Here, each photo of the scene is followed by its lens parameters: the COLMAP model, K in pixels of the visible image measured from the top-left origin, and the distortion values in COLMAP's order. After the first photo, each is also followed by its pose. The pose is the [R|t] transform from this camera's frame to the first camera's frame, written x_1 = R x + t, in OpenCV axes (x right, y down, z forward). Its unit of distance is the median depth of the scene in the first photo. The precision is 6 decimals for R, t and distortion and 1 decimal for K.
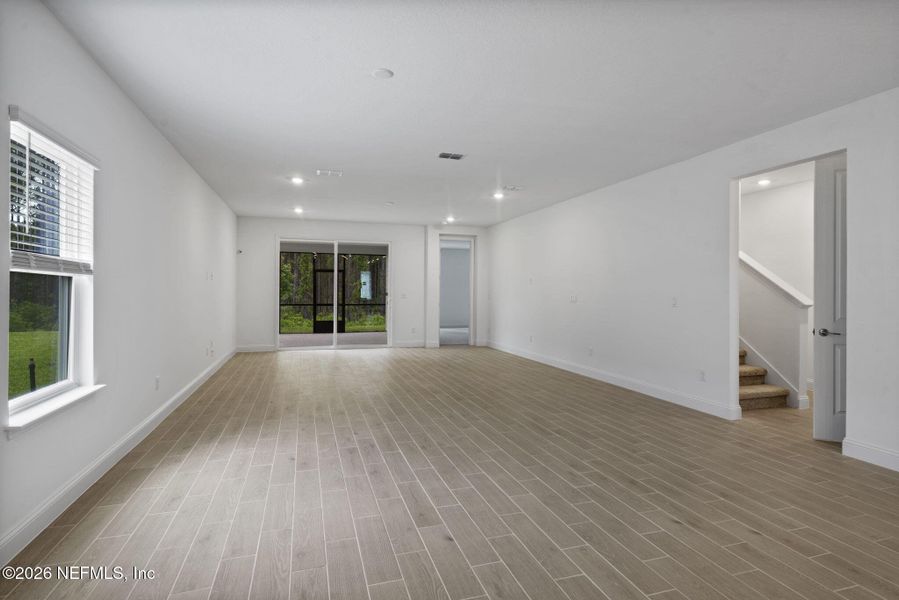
lens RADIAL K [[465.3, 0, 447.5], [0, 465.3, 292.0], [0, 0, 1]] dist [0.003515, -0.000306]
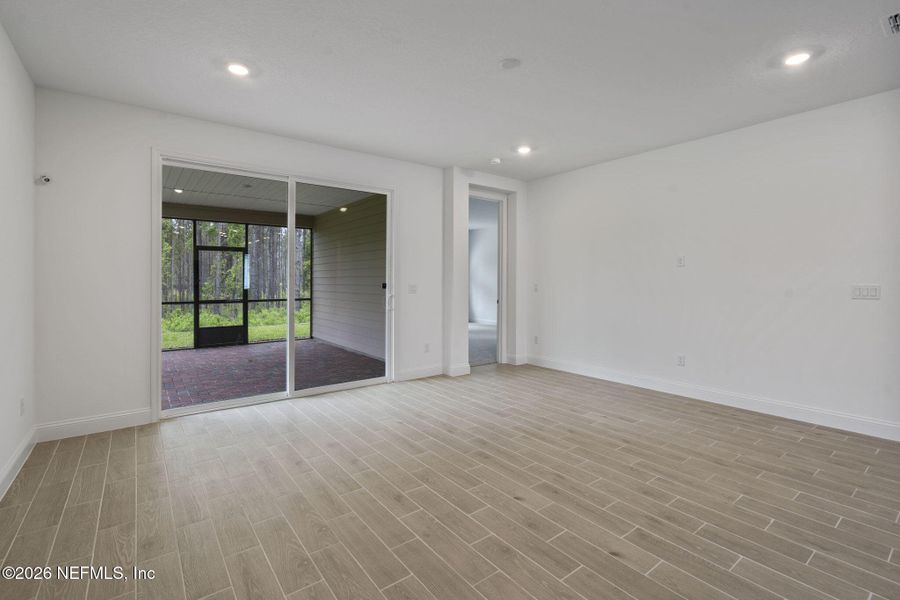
lens RADIAL K [[418.8, 0, 444.8], [0, 418.8, 284.4], [0, 0, 1]] dist [-0.003496, -0.000054]
pose [[0.941601, -0.008785, 0.336617, -0.227115], [0.004837, 0.999909, 0.012568, -0.003321], [-0.336697, -0.010206, 0.941558, 0.509795]]
